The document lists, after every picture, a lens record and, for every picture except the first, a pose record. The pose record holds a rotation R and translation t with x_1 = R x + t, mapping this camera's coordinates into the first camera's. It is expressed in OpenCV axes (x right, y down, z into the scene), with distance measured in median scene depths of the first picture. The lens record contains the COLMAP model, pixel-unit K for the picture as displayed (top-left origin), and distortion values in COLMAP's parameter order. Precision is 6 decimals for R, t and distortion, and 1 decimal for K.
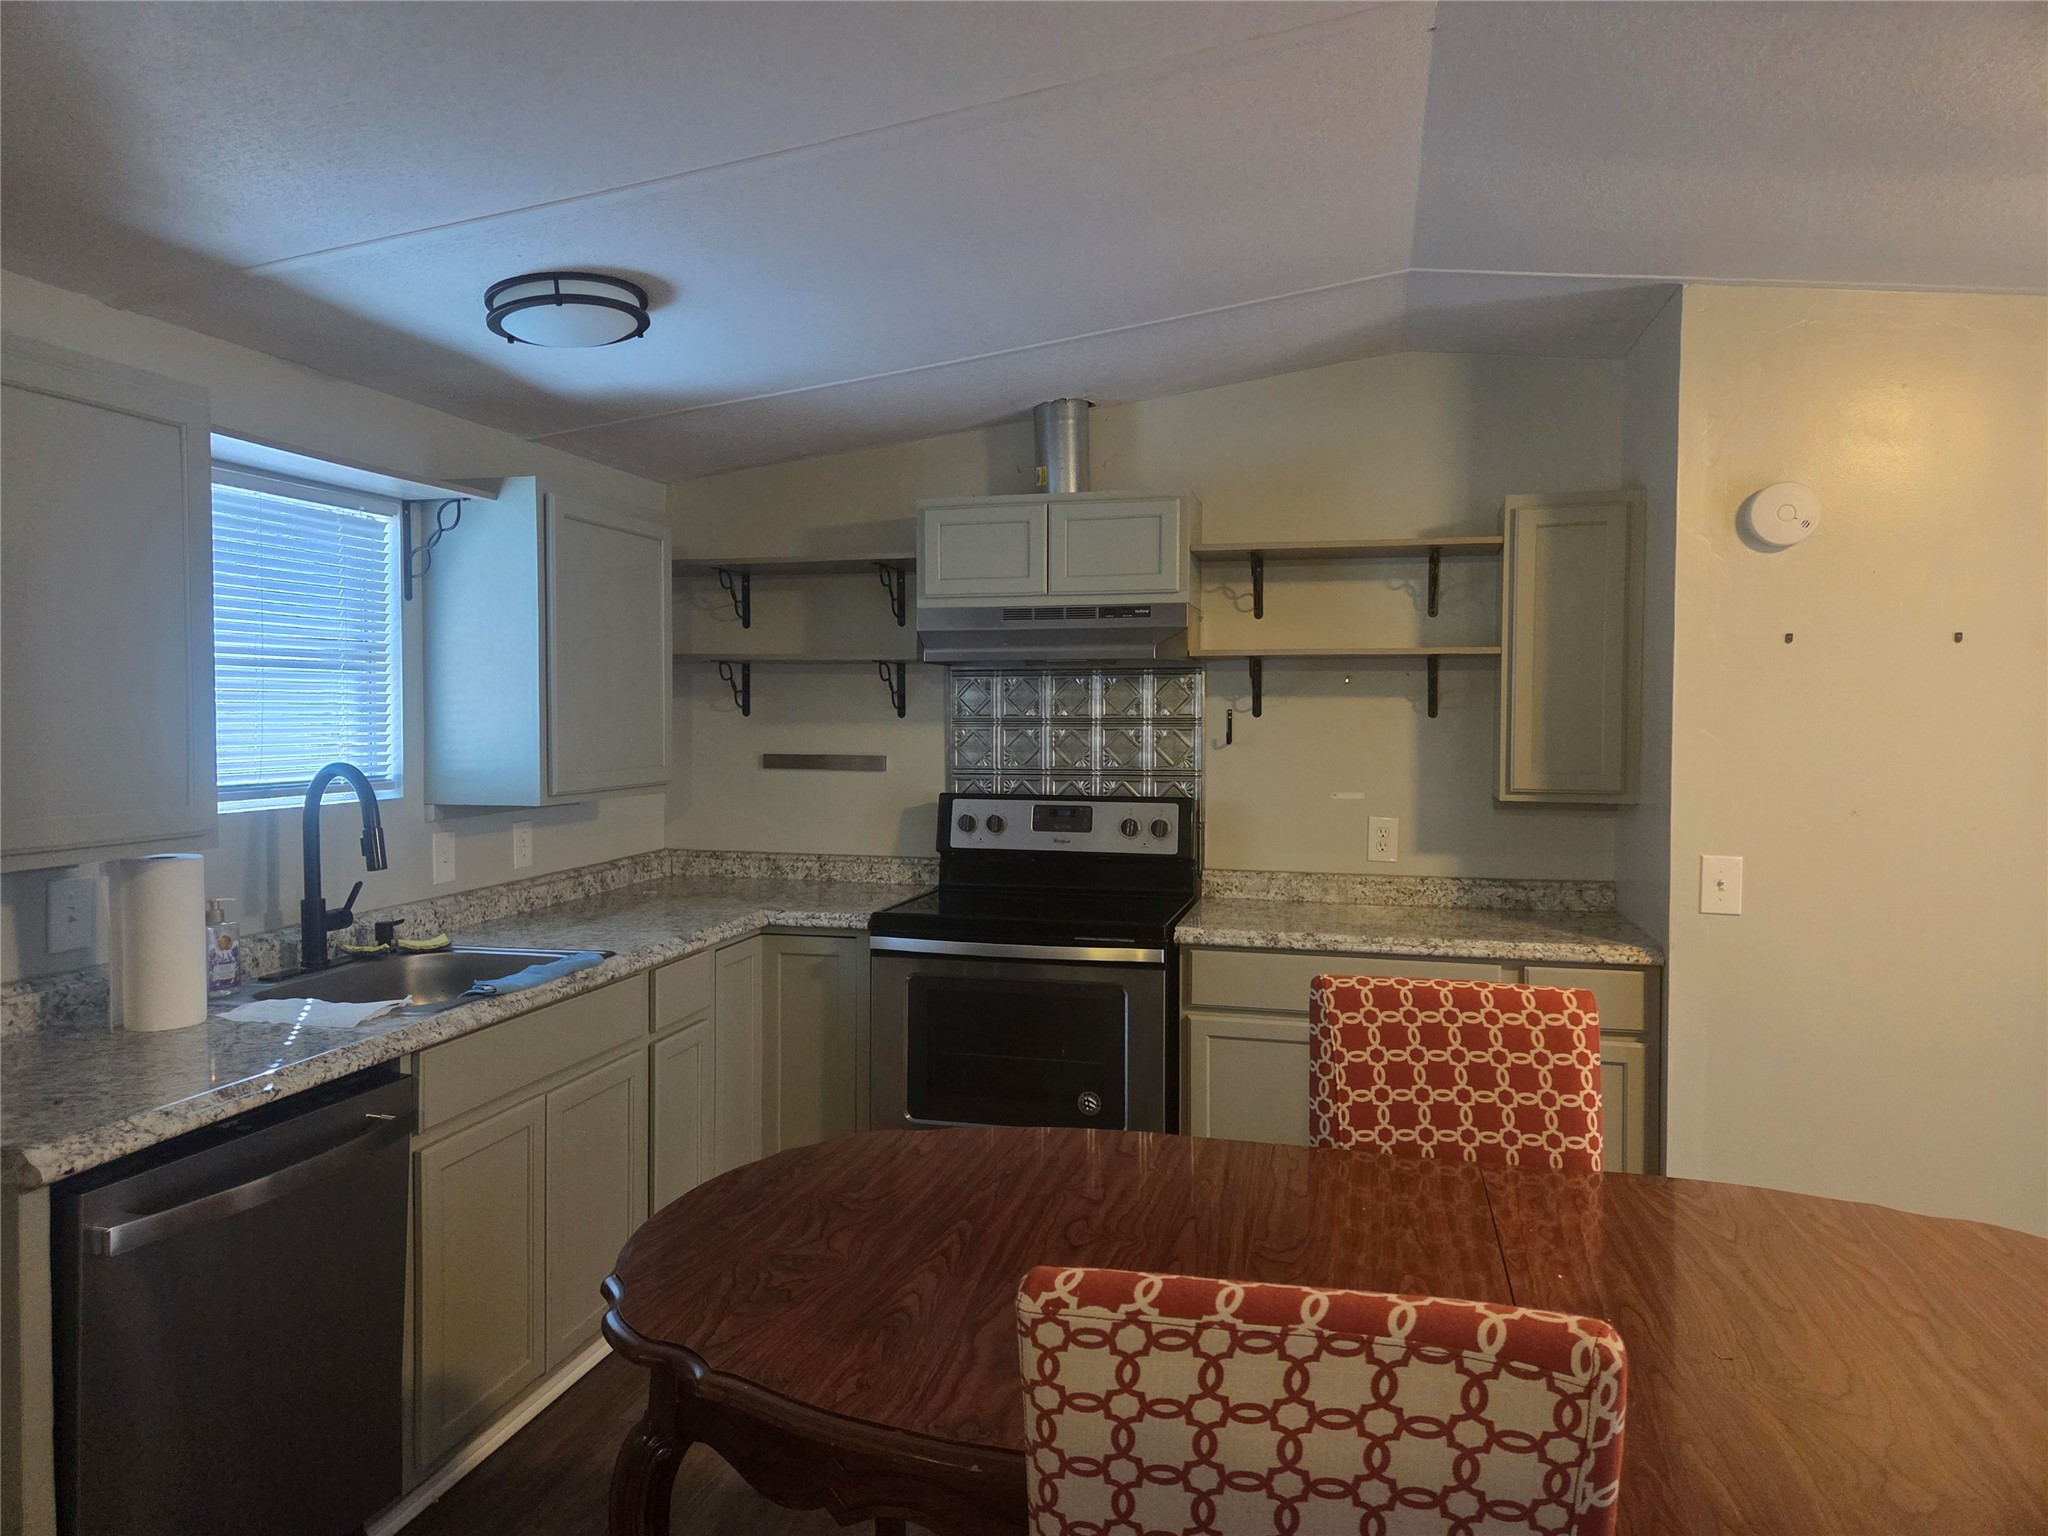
lens RADIAL K [[1370.8, 0, 1027.1], [0, 1370.8, 749.2], [0, 0, 1]] dist [0.059374, -0.051754]
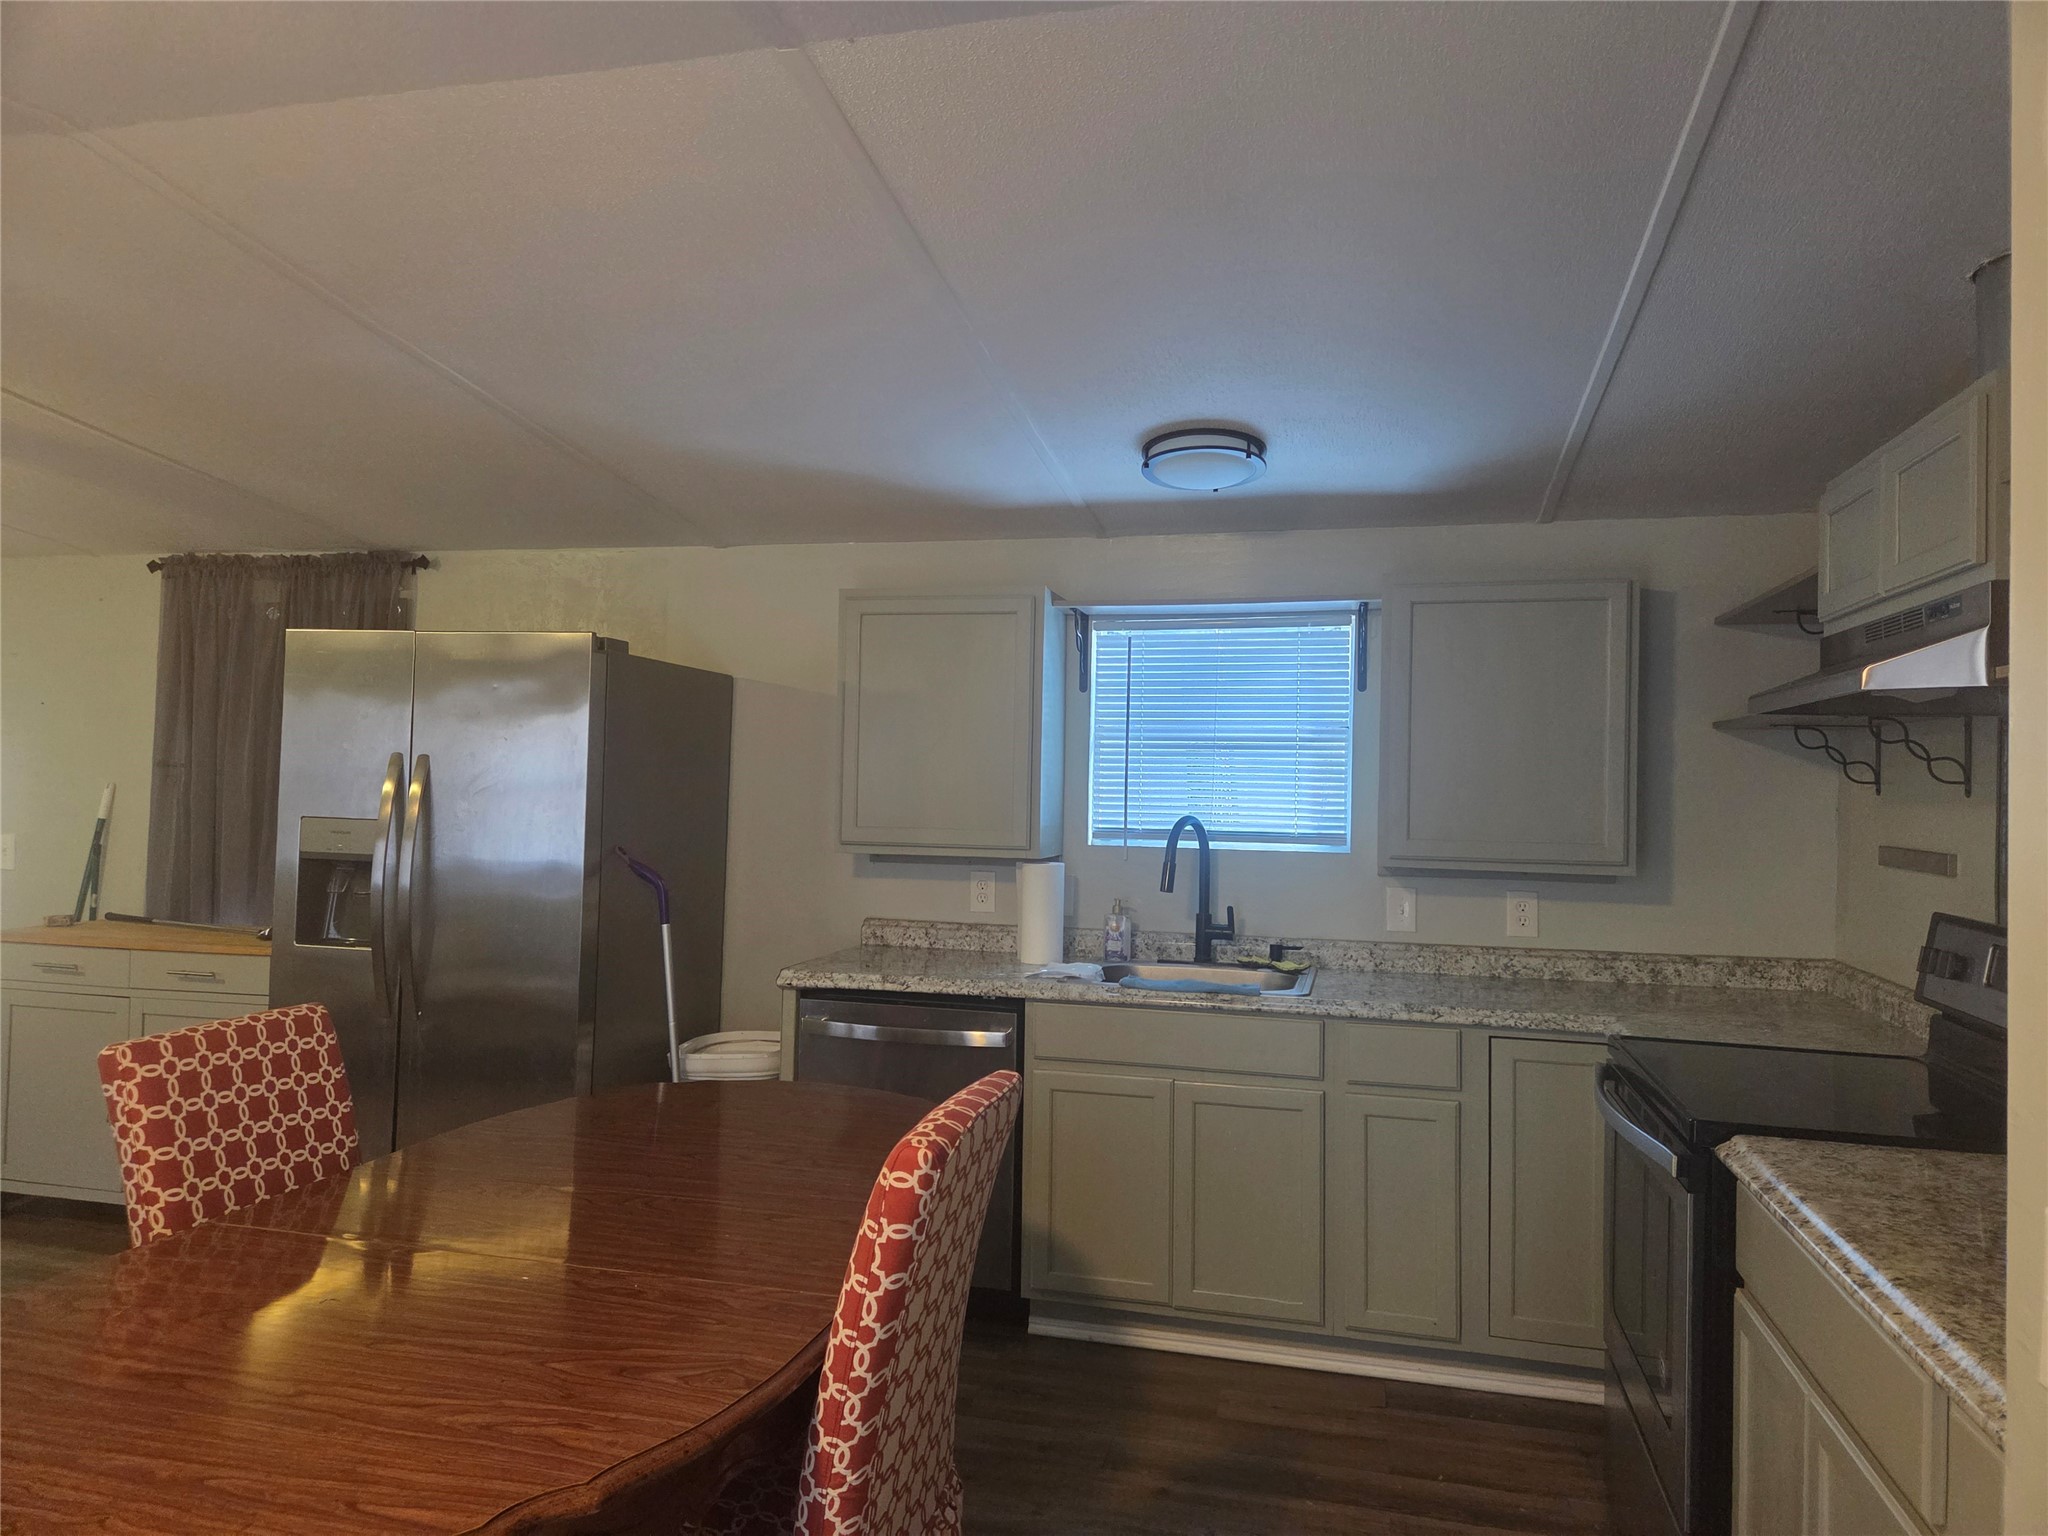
lens RADIAL K [[1370.8, 0, 1027.1], [0, 1370.8, 749.2], [0, 0, 1]] dist [0.059374, -0.051754]
pose [[-0.001556, -0.029557, -0.999562, 0.667864], [-0.046452, 0.998486, -0.029452, -0.006536], [0.998919, 0.046386, -0.002927, 0.623419]]
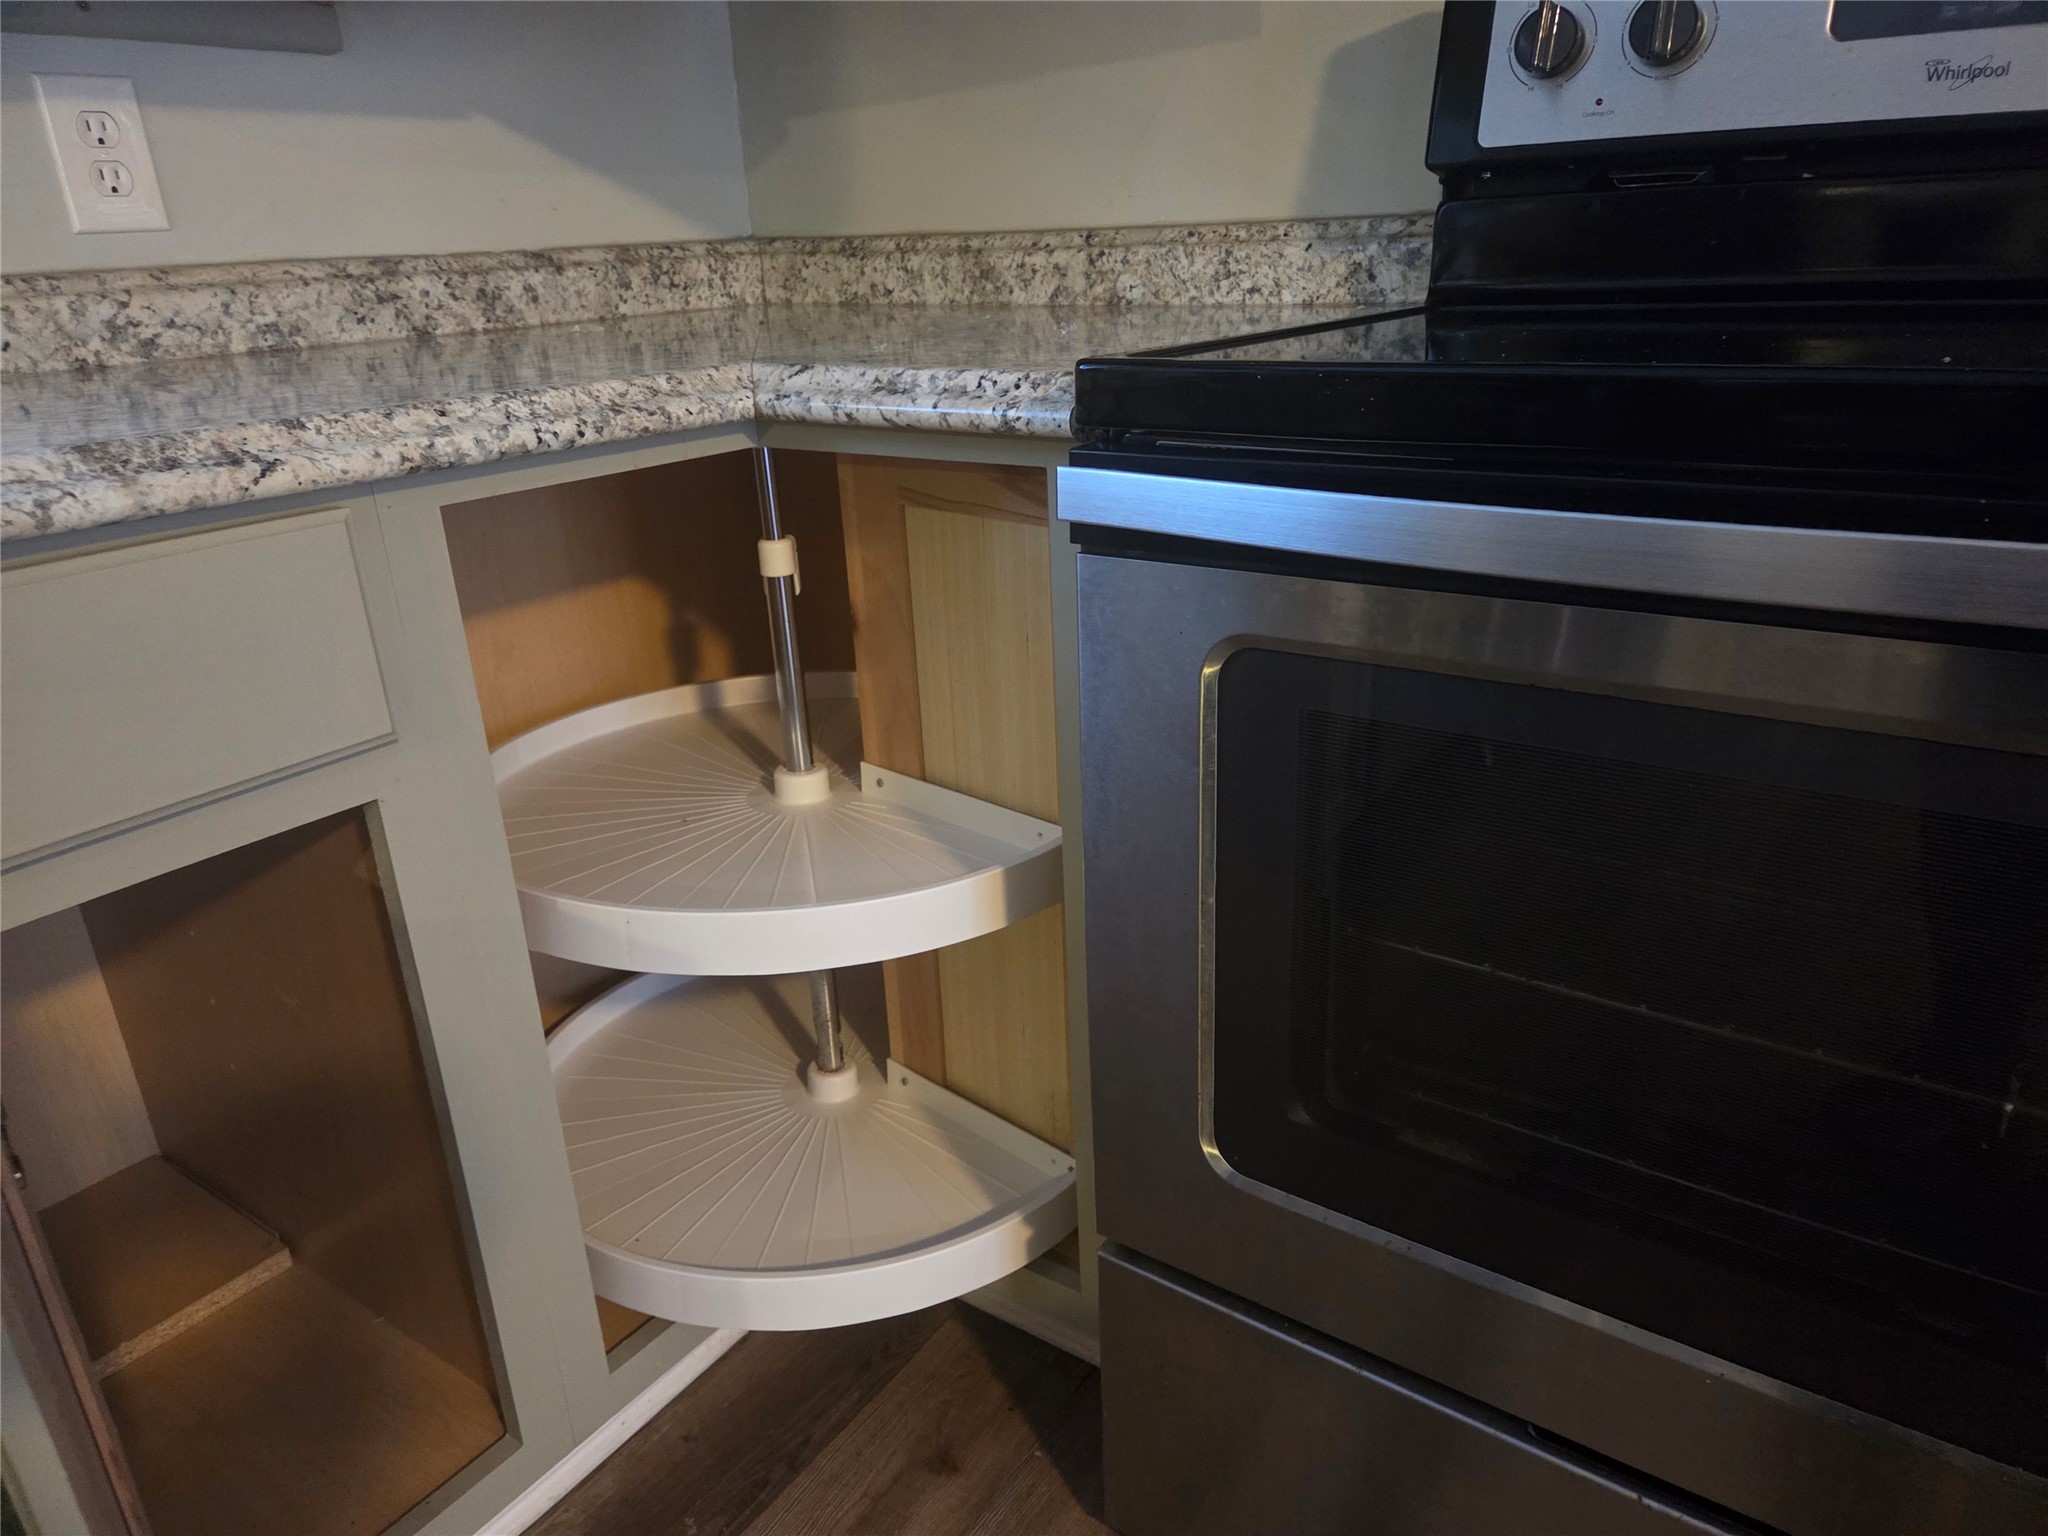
lens RADIAL K [[1370.8, 0, 1027.1], [0, 1370.8, 749.2], [0, 0, 1]] dist [0.059374, -0.051754]
pose [[0.928105, 0.092163, -0.360731, -0.030114], [0.033124, 0.944597, 0.326557, 0.100566], [0.370842, -0.315028, 0.873633, 0.744147]]
